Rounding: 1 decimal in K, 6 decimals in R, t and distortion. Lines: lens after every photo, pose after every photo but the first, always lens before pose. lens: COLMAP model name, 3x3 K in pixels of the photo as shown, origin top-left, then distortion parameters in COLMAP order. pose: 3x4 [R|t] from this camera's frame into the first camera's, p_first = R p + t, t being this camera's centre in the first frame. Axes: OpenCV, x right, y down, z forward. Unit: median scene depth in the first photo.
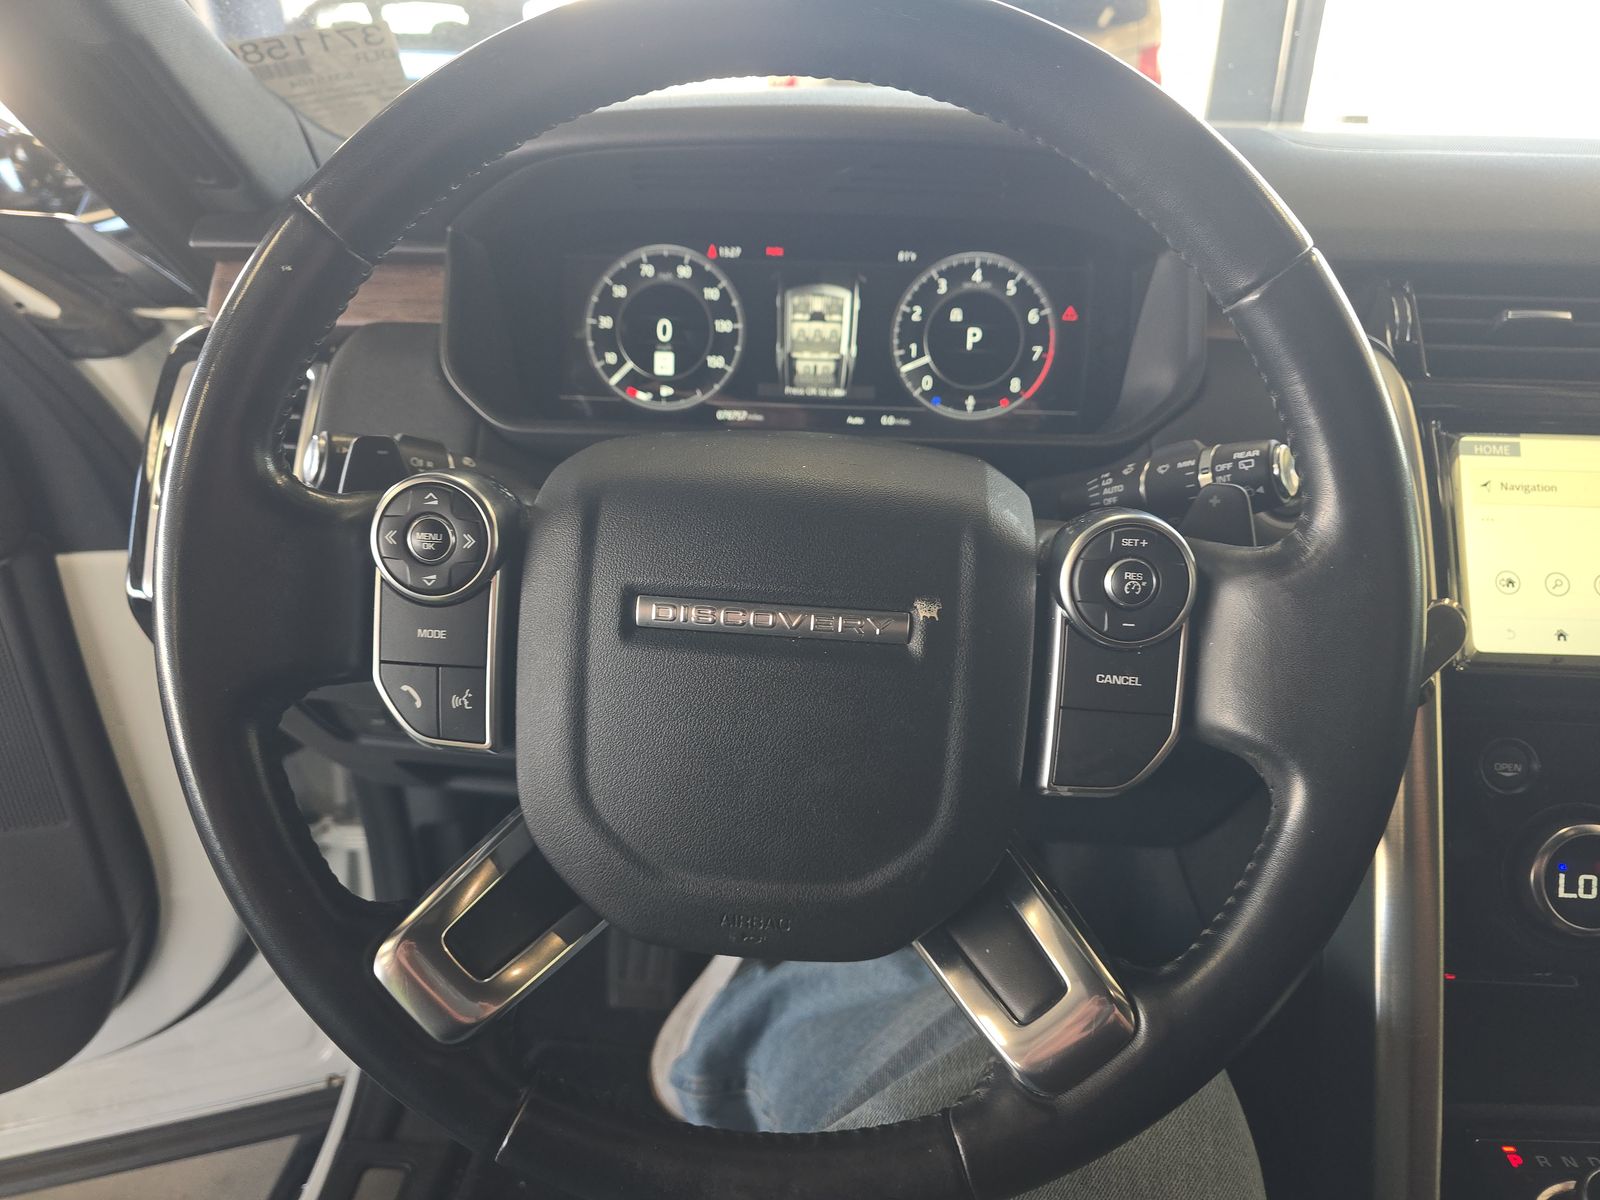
lens RADIAL K [[1111.3, 0, 839.4], [0, 1111.3, 593.3], [0, 0, 1]] dist [0.118437, -0.166384]
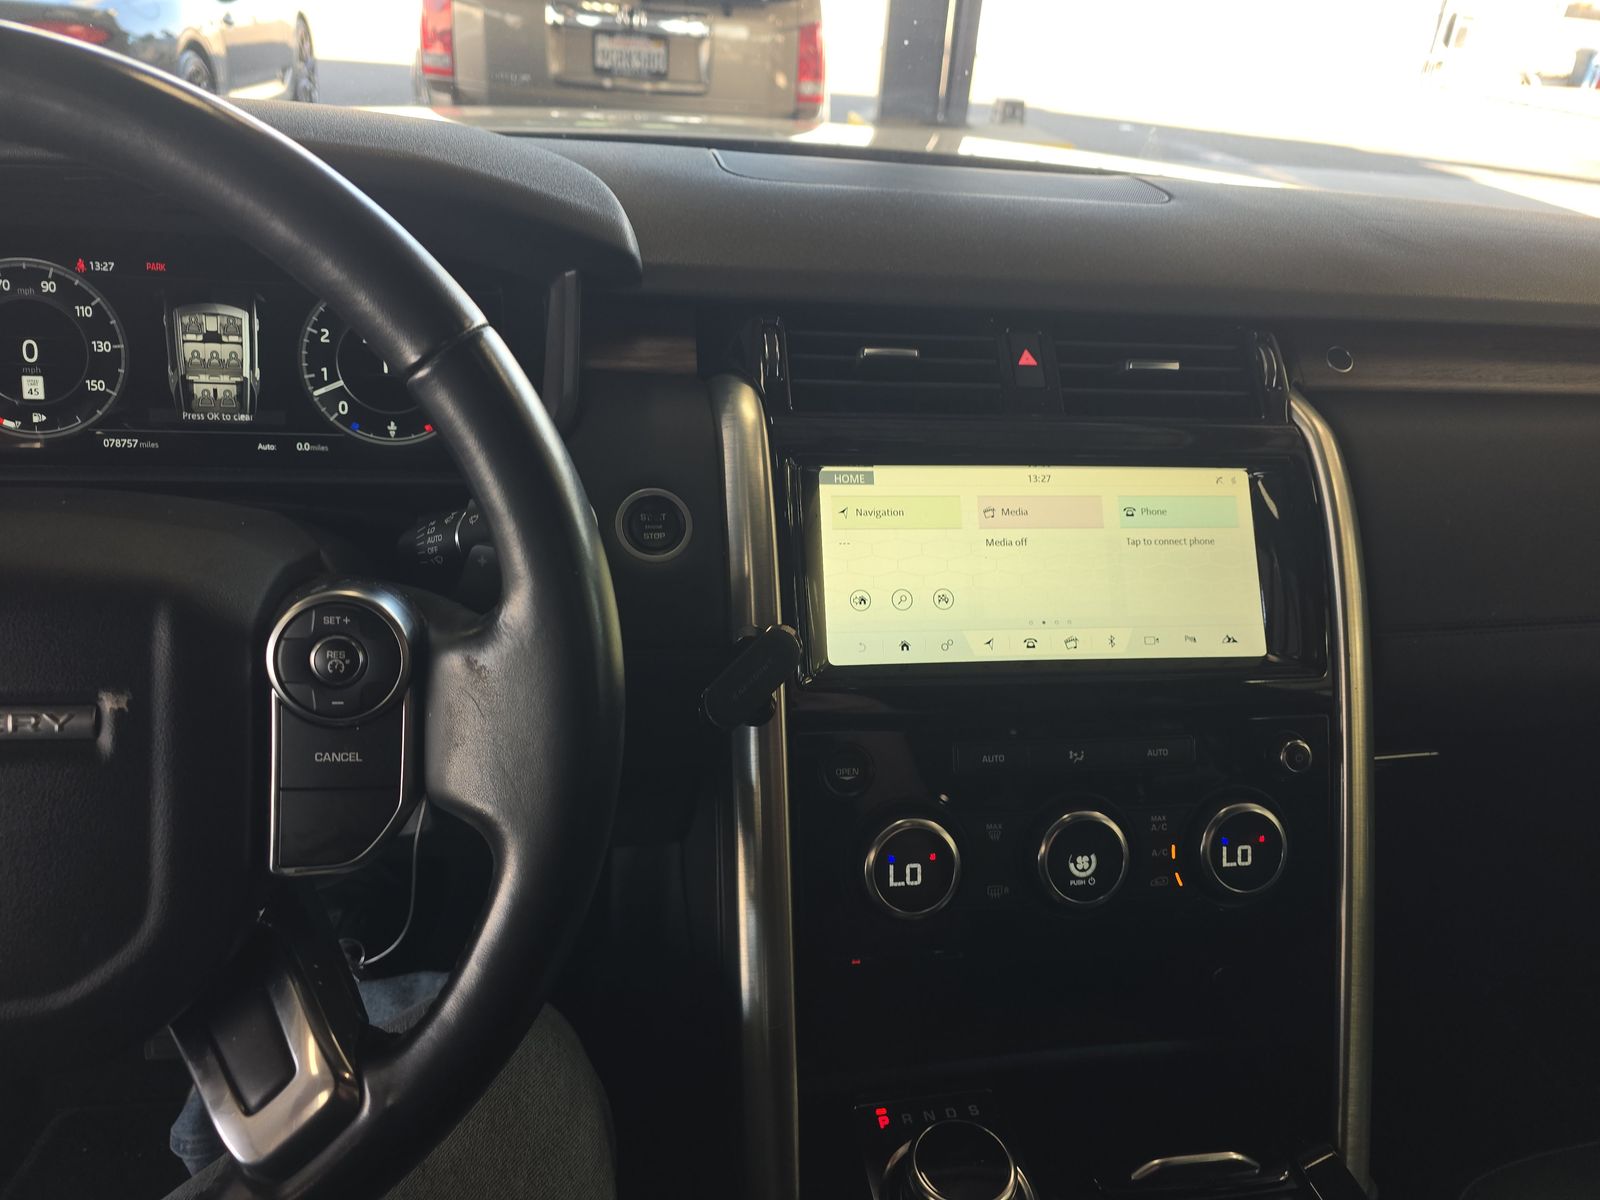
lens RADIAL K [[1090.6, 0, 800.0], [0, 1090.6, 600.0], [0, 0, 1]] dist [0.074372, -0.061474]
pose [[0.975457, -0.049896, 0.214461, 0.250269], [0.041159, 0.998138, 0.045014, -0.049644], [-0.216308, -0.035082, 0.975695, -0.020023]]
